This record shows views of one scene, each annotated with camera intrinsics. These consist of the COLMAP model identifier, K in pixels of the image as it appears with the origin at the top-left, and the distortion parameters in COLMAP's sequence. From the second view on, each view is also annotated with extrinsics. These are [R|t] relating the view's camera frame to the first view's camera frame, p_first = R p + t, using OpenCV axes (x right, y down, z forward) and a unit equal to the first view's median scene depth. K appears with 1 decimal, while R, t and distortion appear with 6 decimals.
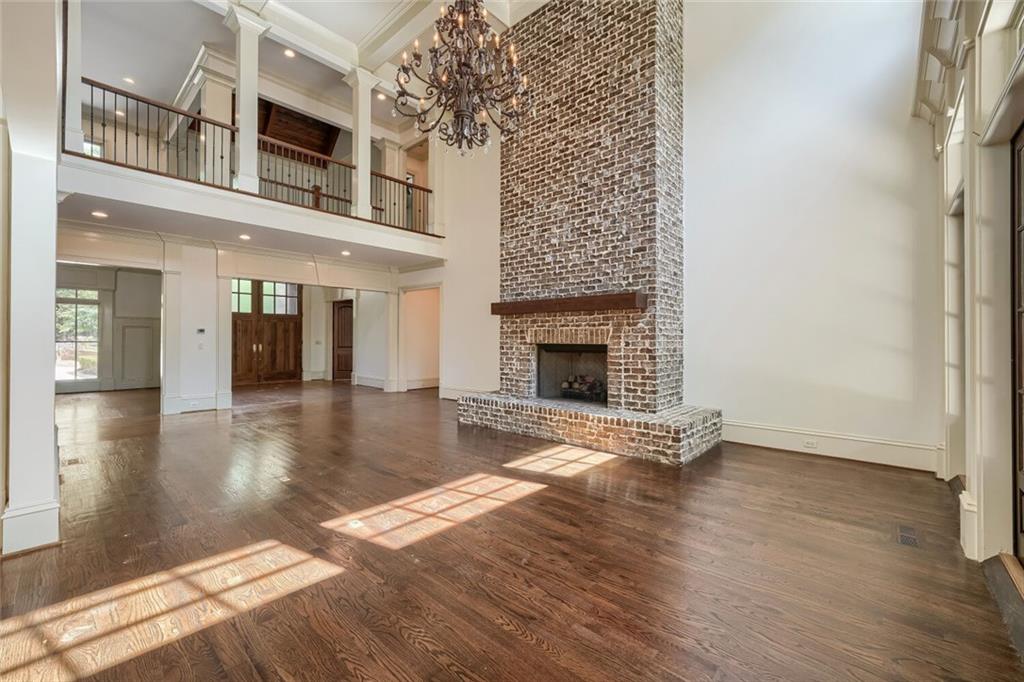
lens RADIAL K [[420.1, 0, 515.3], [0, 420.1, 337.1], [0, 0, 1]] dist [-0.000741, -0.000041]
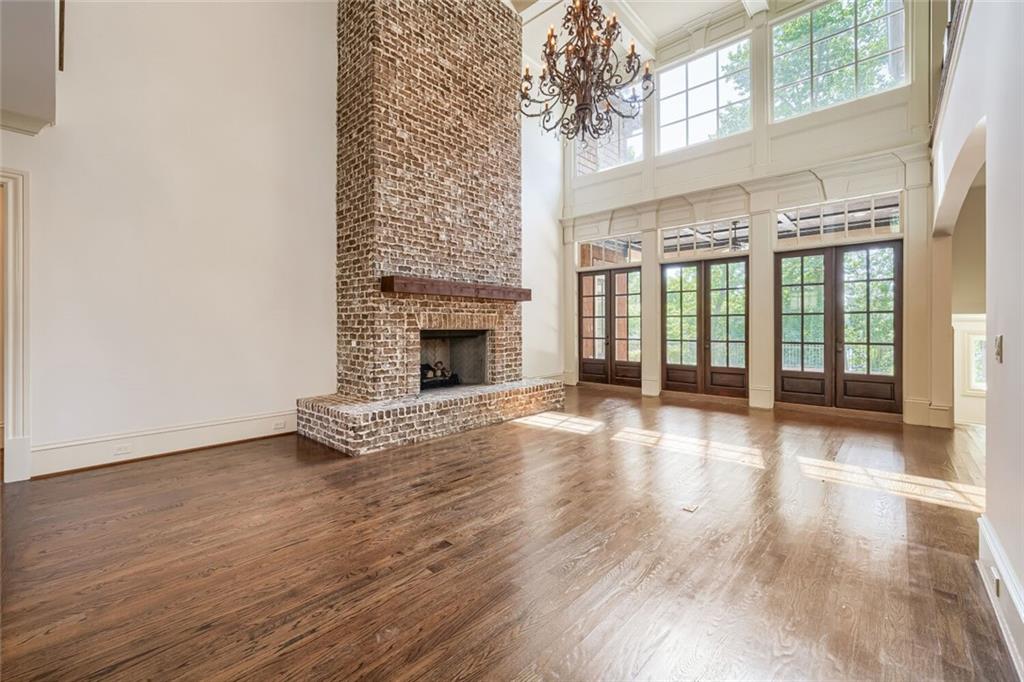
lens RADIAL K [[420.7, 0, 520.2], [0, 420.7, 327.8], [0, 0, 1]] dist [-0.000075, 0.000192]
pose [[0.003964, -0.003643, 0.999986, -0.857568], [-0.000603, 0.999993, 0.003645, 0.008461], [-0.999992, -0.000618, 0.003962, 0.852419]]
